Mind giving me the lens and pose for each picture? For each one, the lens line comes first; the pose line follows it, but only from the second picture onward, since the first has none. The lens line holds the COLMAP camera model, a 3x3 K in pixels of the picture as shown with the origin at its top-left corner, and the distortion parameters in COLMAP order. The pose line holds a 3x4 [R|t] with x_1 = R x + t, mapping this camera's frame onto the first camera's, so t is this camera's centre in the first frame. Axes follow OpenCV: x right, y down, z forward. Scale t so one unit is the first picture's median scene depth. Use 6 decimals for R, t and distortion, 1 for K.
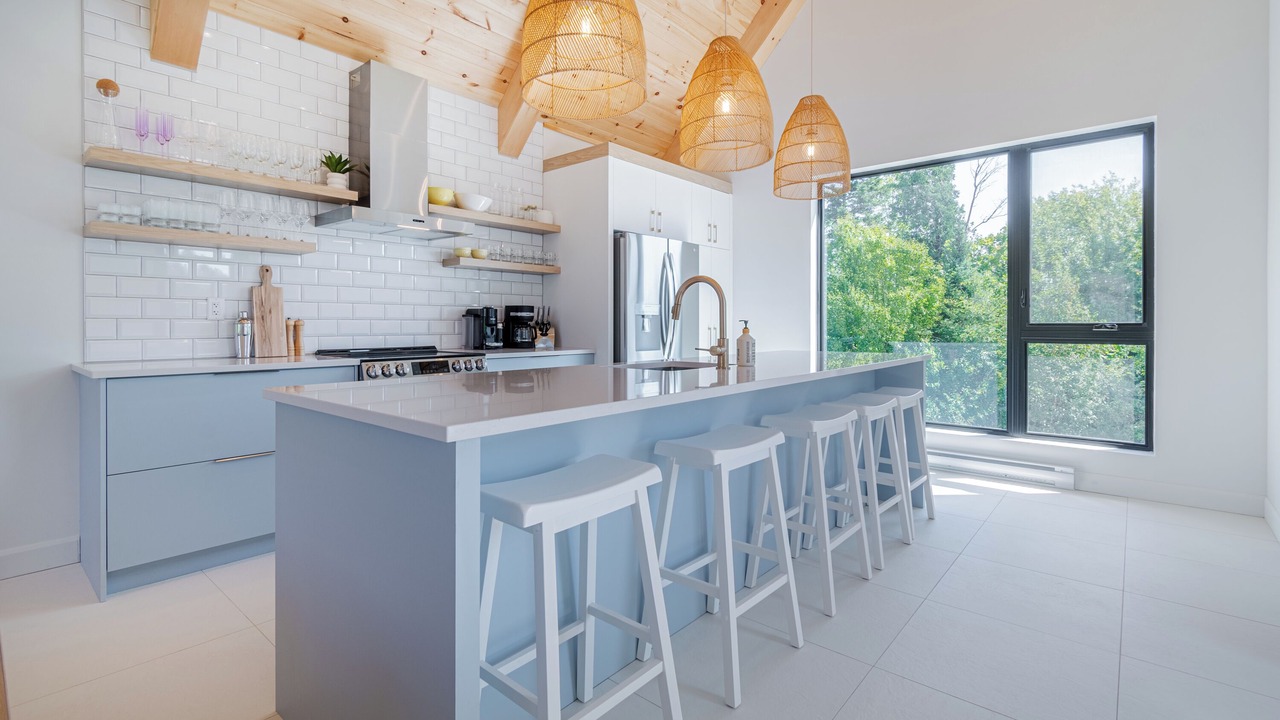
lens RADIAL K [[569.4, 0, 638.4], [0, 569.4, 322.9], [0, 0, 1]] dist [0.012056, -0.003442]
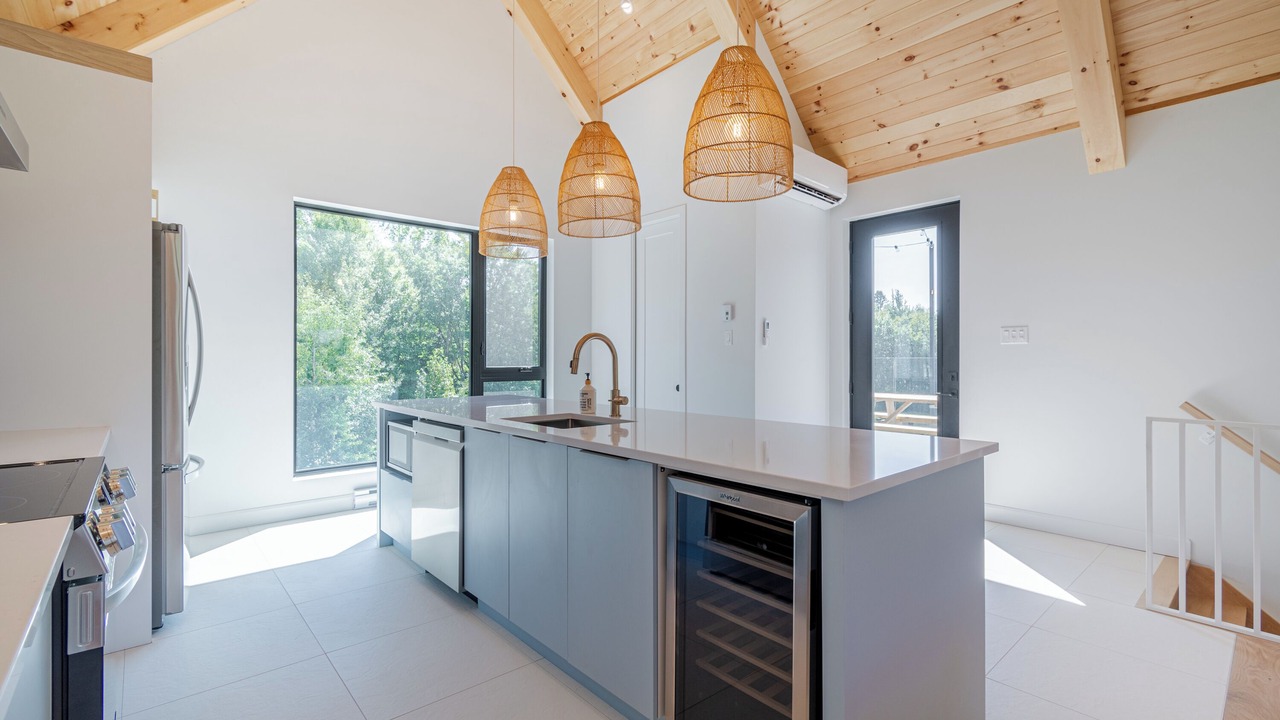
lens RADIAL K [[569.4, 0, 626.5], [0, 569.4, 355.4], [0, 0, 1]] dist [0.012056, -0.003442]
pose [[0.158986, 0.004785, 0.987269, -0.637220], [-0.003494, 0.999985, -0.004284, -0.024361], [-0.987275, -0.002768, 0.159001, 0.515555]]
